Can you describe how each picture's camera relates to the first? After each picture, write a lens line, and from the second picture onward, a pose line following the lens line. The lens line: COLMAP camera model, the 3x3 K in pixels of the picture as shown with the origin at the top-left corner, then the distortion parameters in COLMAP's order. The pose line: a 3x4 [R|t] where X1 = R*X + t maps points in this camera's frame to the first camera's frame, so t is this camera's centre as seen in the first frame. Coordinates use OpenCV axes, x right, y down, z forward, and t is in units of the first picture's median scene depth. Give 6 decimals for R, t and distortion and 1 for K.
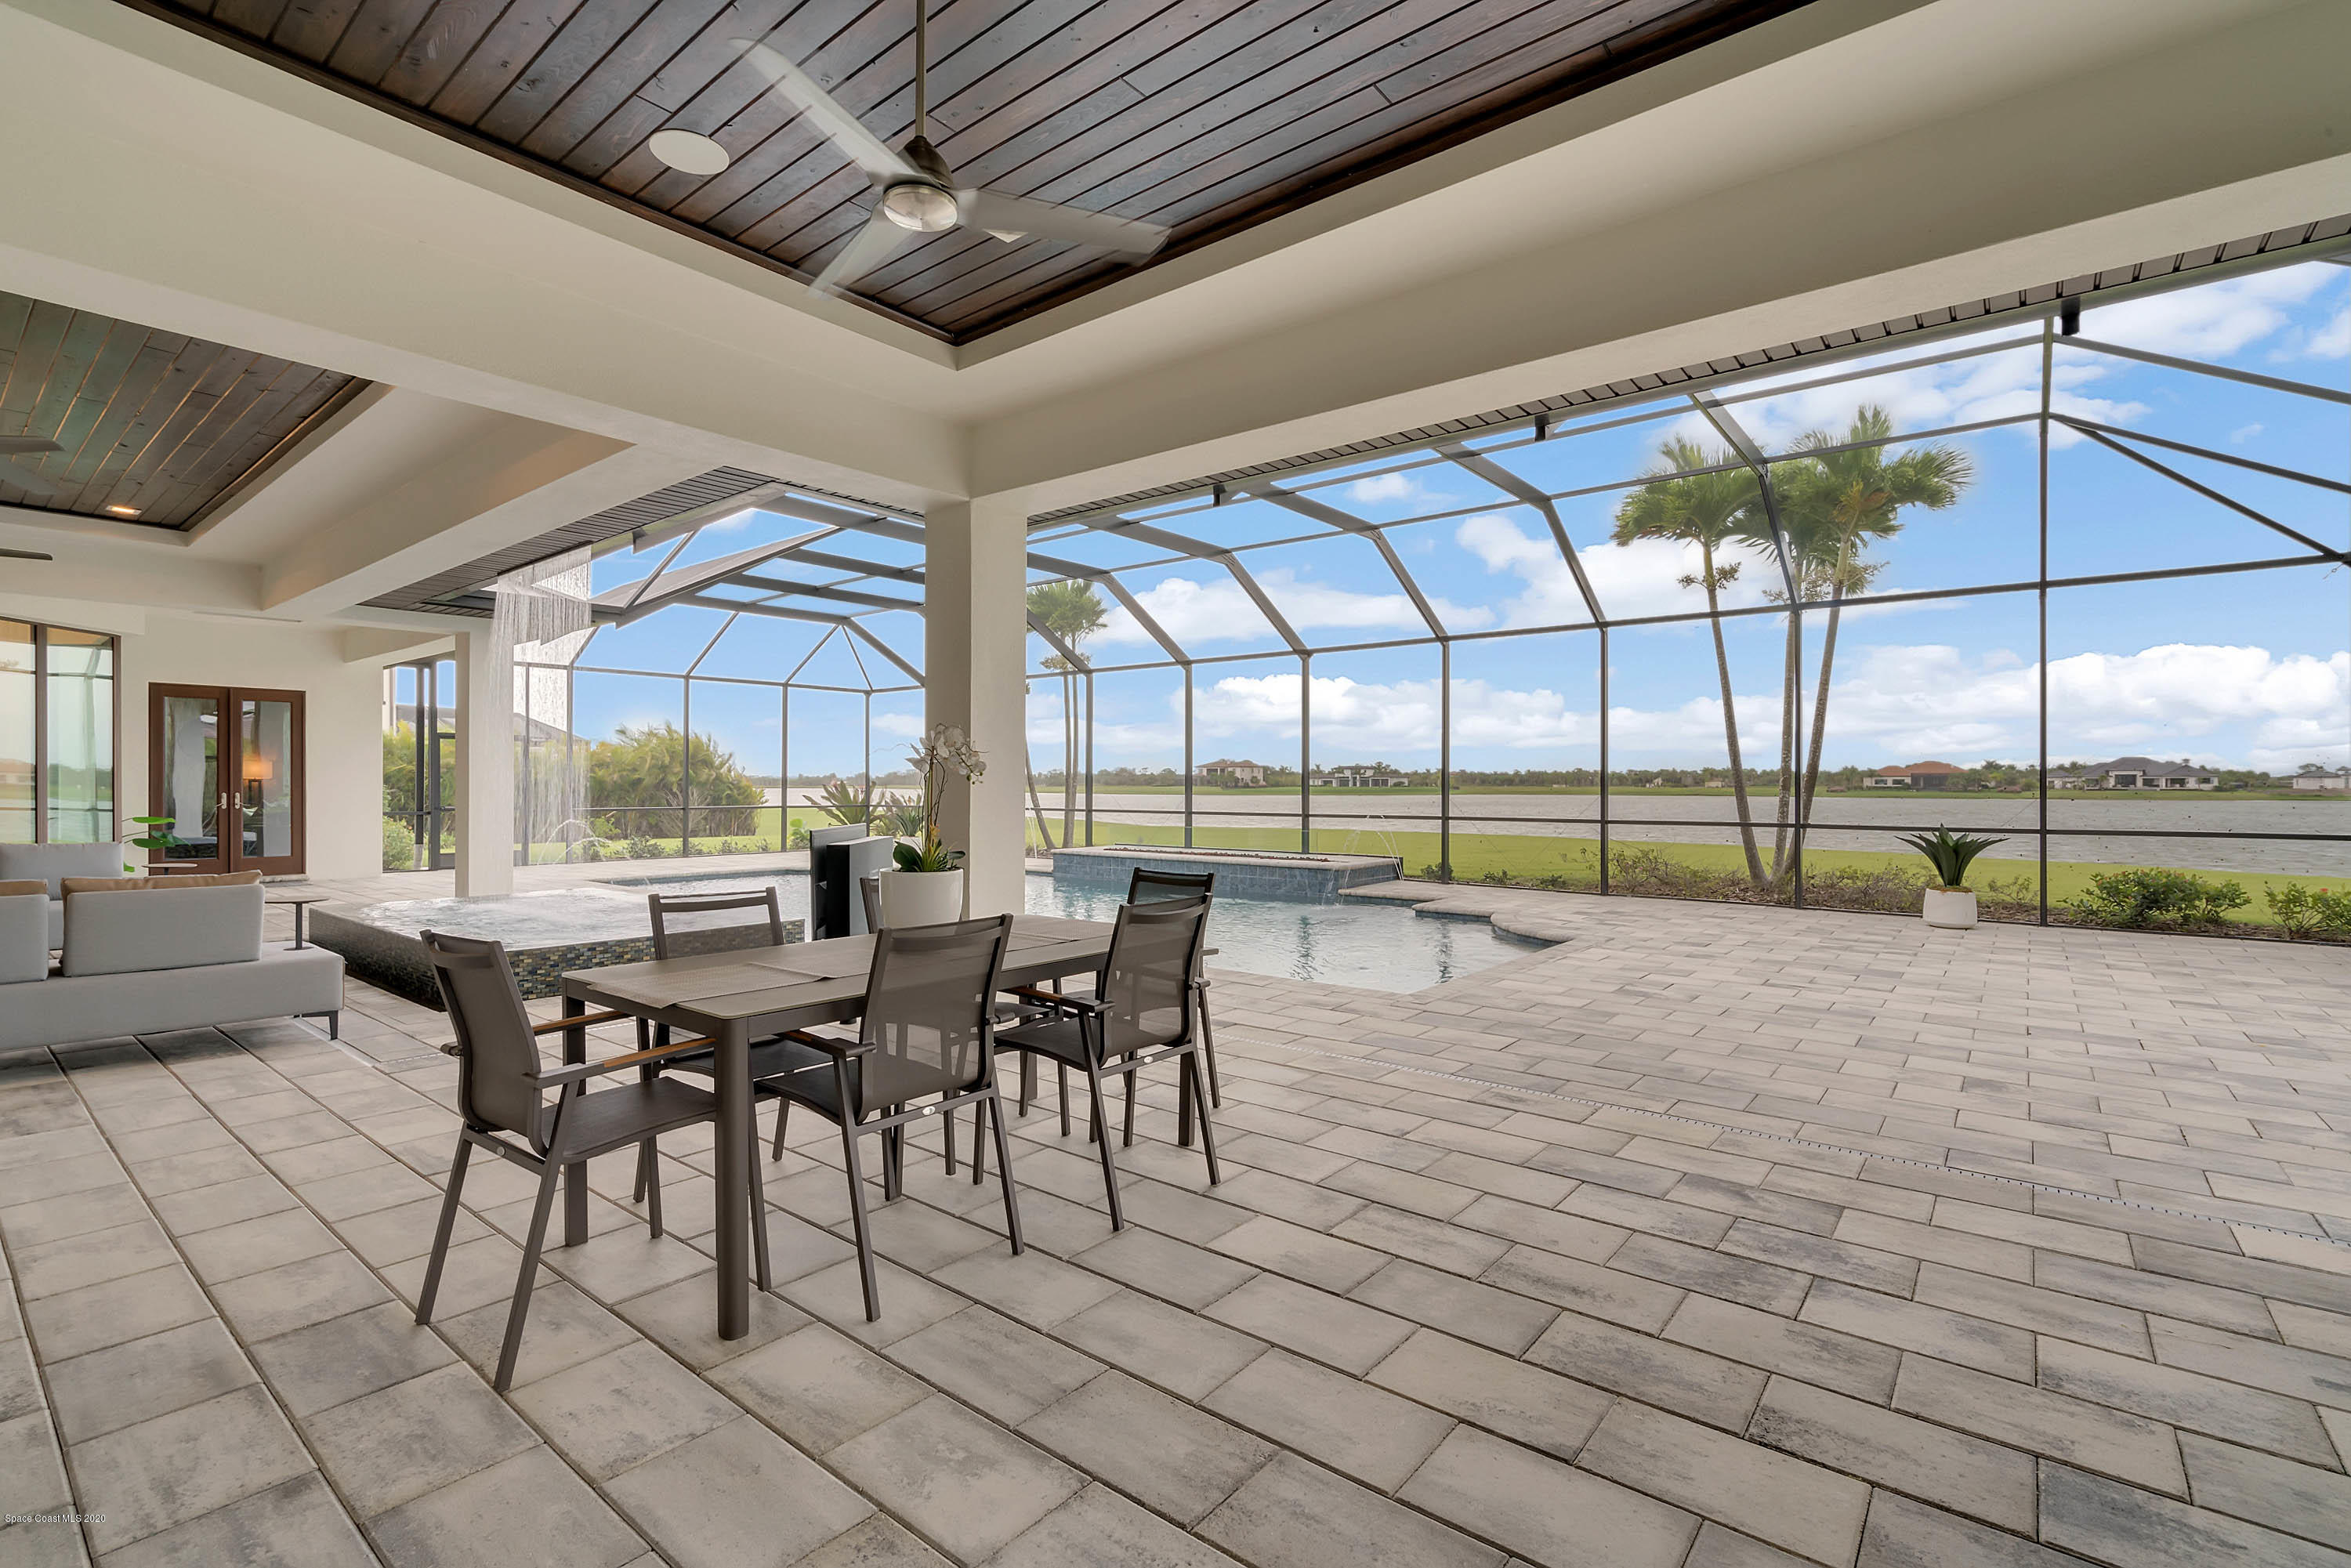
lens RADIAL K [[1053.1, 0, 1165.0], [0, 1053.1, 777.2], [0, 0, 1]] dist [-0.001836, -0.000864]
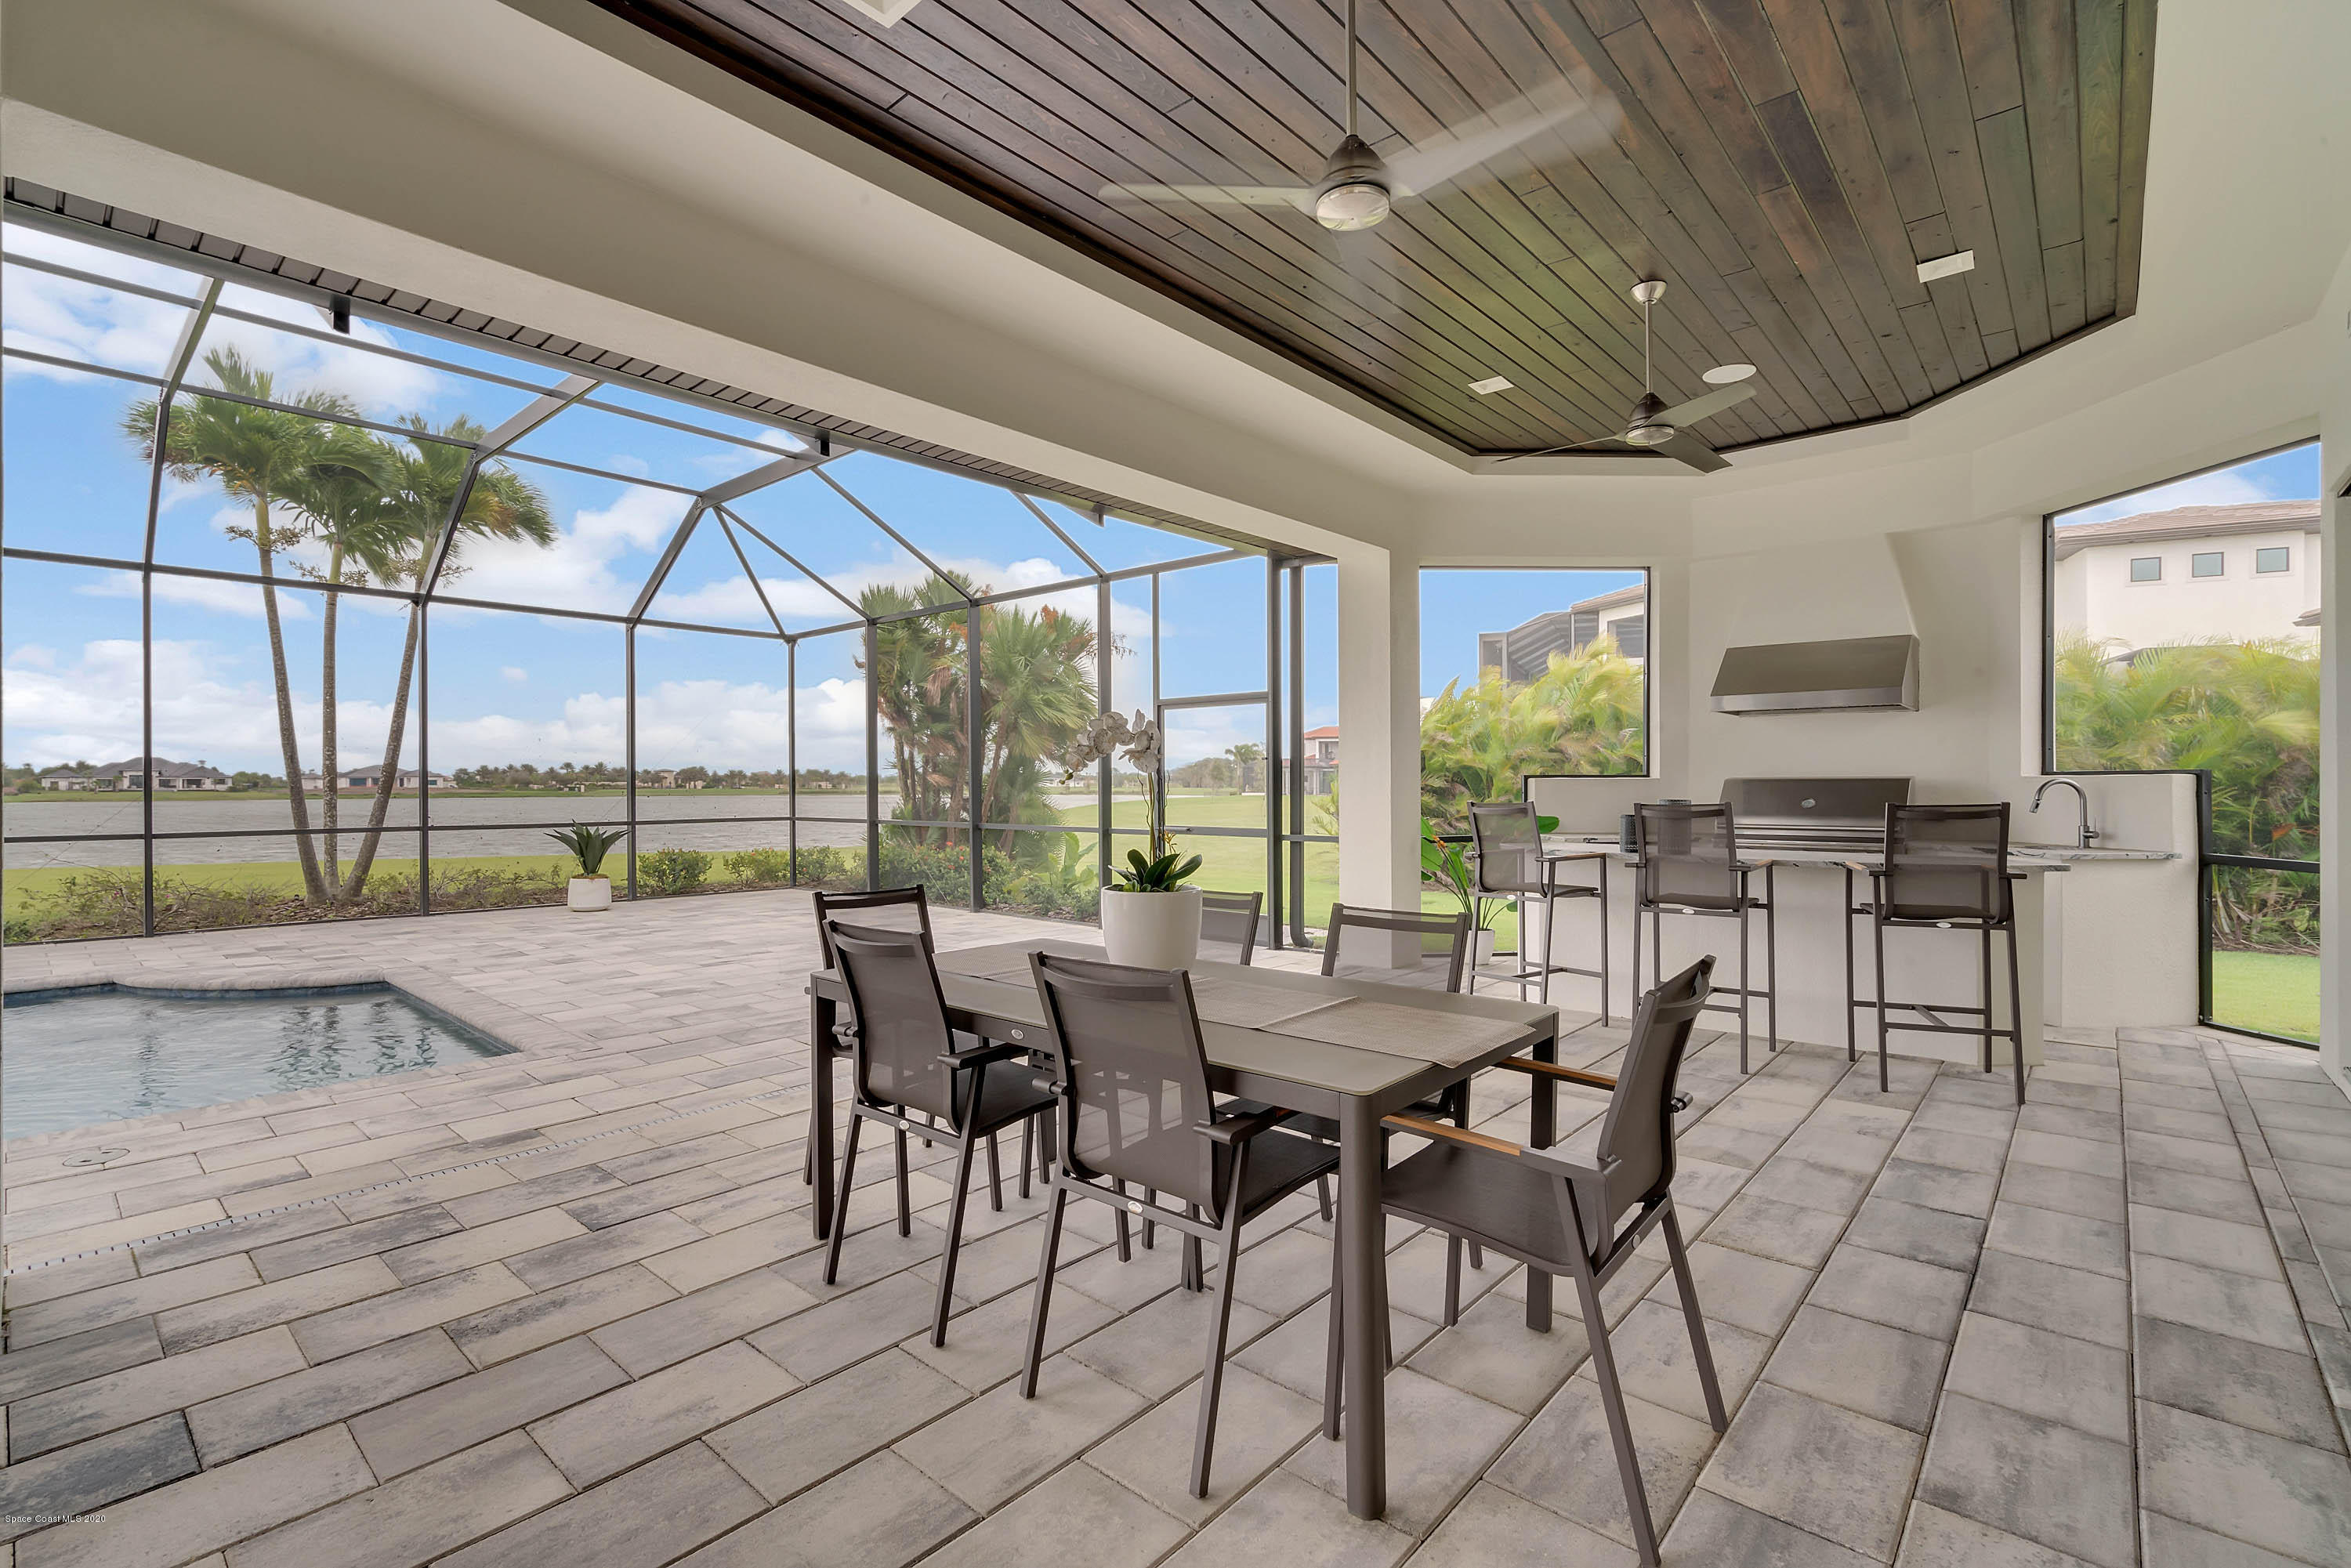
lens RADIAL K [[1053.1, 0, 1168.5], [0, 1053.1, 784.2], [0, 0, 1]] dist [-0.001836, -0.000864]
pose [[0.042884, -0.001476, 0.999079, -0.353042], [-0.004244, 0.999990, 0.001659, 0.002028], [-0.999071, -0.004311, 0.042877, 0.323412]]
